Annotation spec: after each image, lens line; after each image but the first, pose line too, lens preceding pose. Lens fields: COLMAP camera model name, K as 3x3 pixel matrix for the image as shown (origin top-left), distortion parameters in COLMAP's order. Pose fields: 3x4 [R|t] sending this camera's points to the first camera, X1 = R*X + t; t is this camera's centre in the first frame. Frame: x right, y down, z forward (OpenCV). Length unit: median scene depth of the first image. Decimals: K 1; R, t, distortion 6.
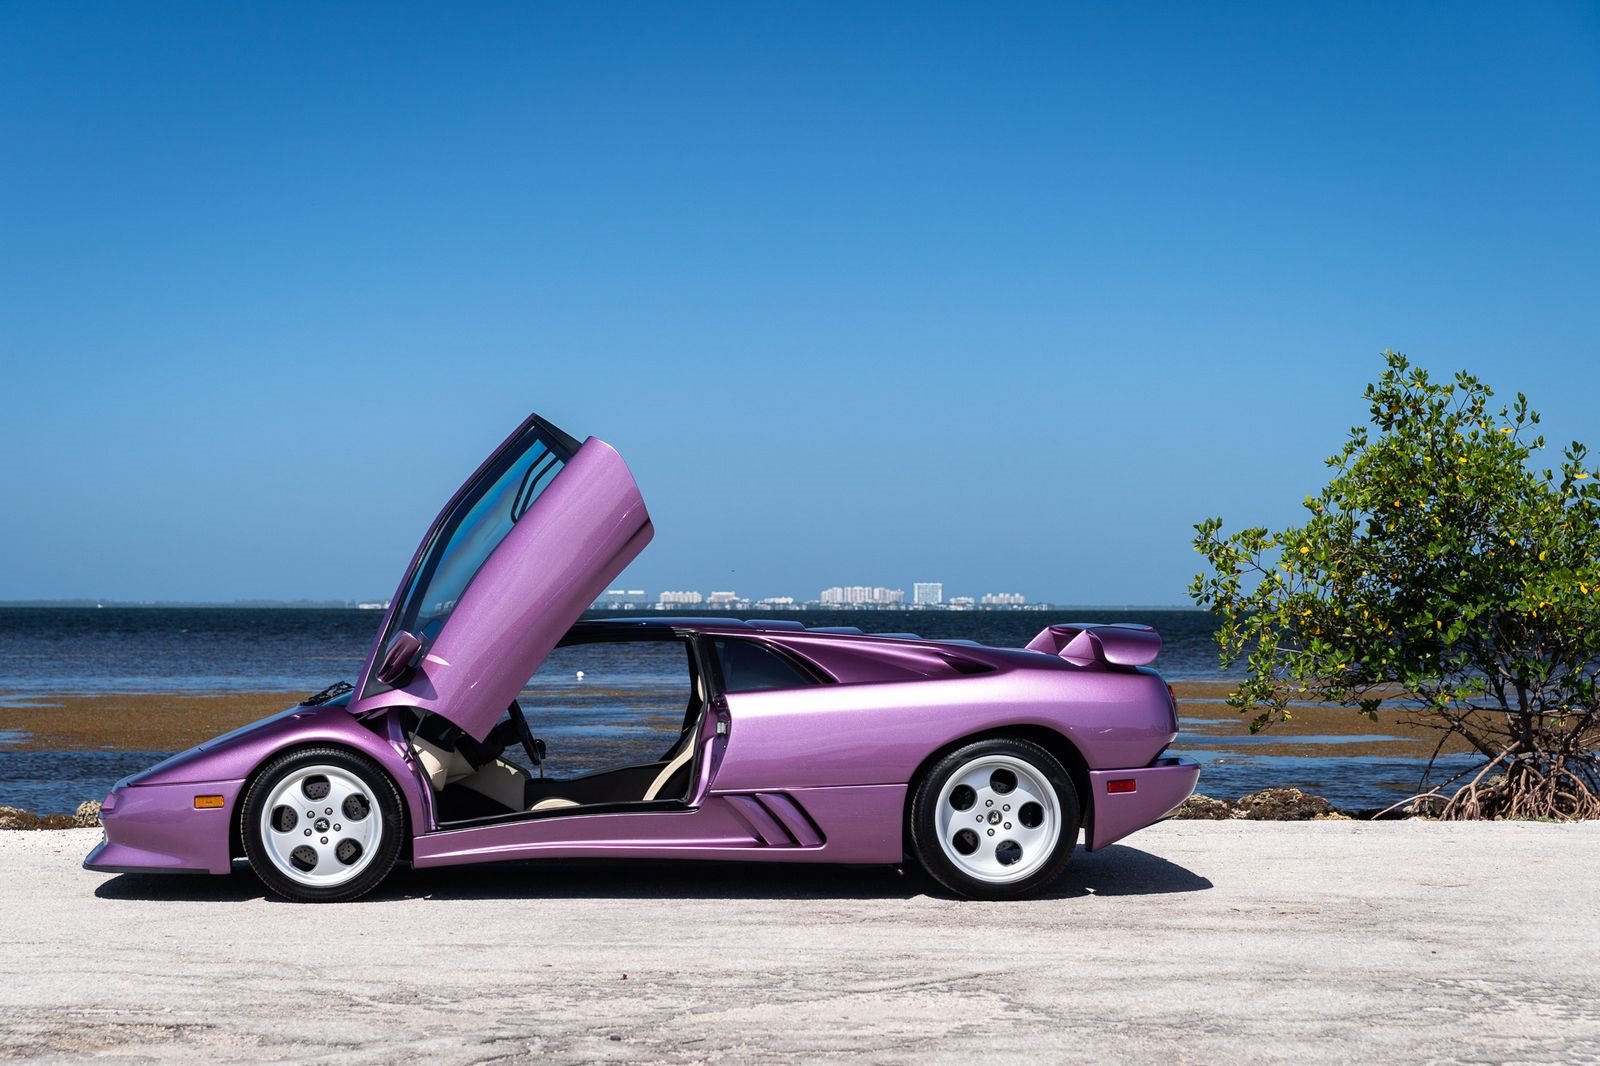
lens RADIAL K [[3048.6, 0, 820.1], [0, 3048.6, 521.4], [0, 0, 1]] dist [0.101059, 0.000000]
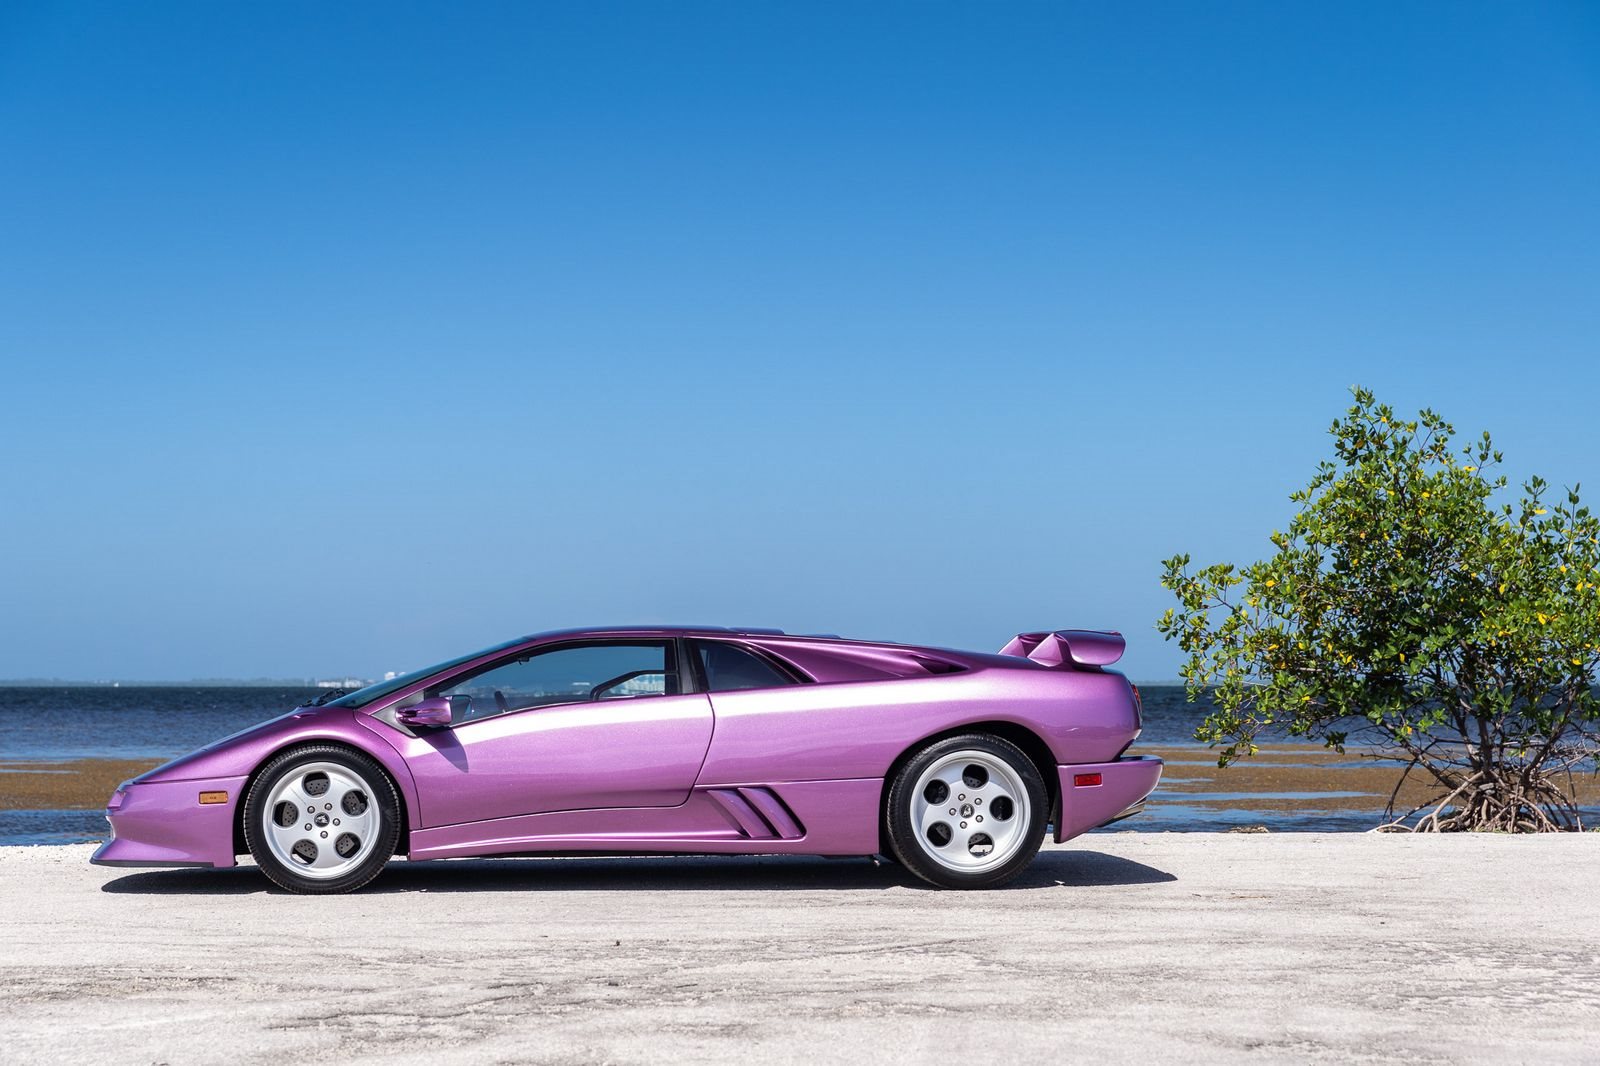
lens RADIAL K [[3089.2, 0, 824.5], [0, 3089.2, 583.1], [0, 0, 1]] dist [0.106983, 0.000000]
pose [[0.999931, -0.002302, 0.011503, -0.003611], [0.002344, 0.999991, -0.003605, 0.022805], [-0.011495, 0.003632, 0.999927, -0.057617]]
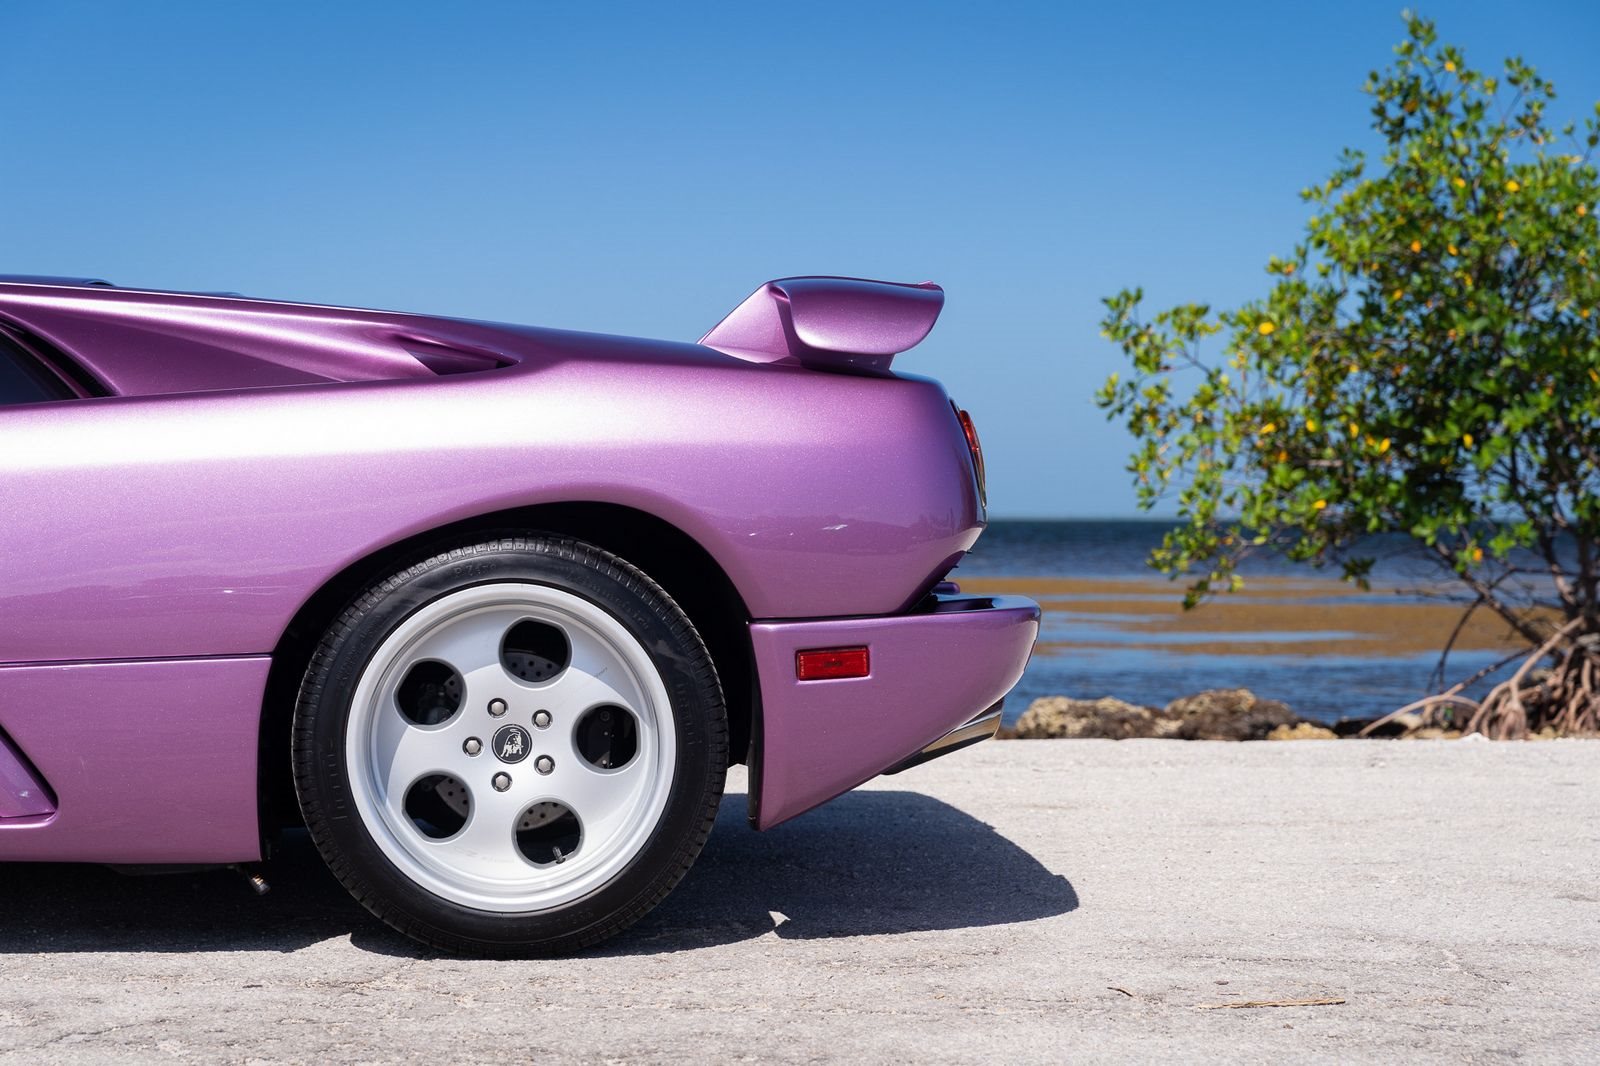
lens RADIAL K [[3089.2, 0, 796.5], [0, 3089.2, 539.1], [0, 0, 1]] dist [0.106983, 0.000000]
pose [[0.999906, 0.002597, 0.013488, 0.088227], [-0.003087, 0.999333, 0.036399, 0.056484], [-0.013385, -0.036437, 0.999246, 0.606264]]
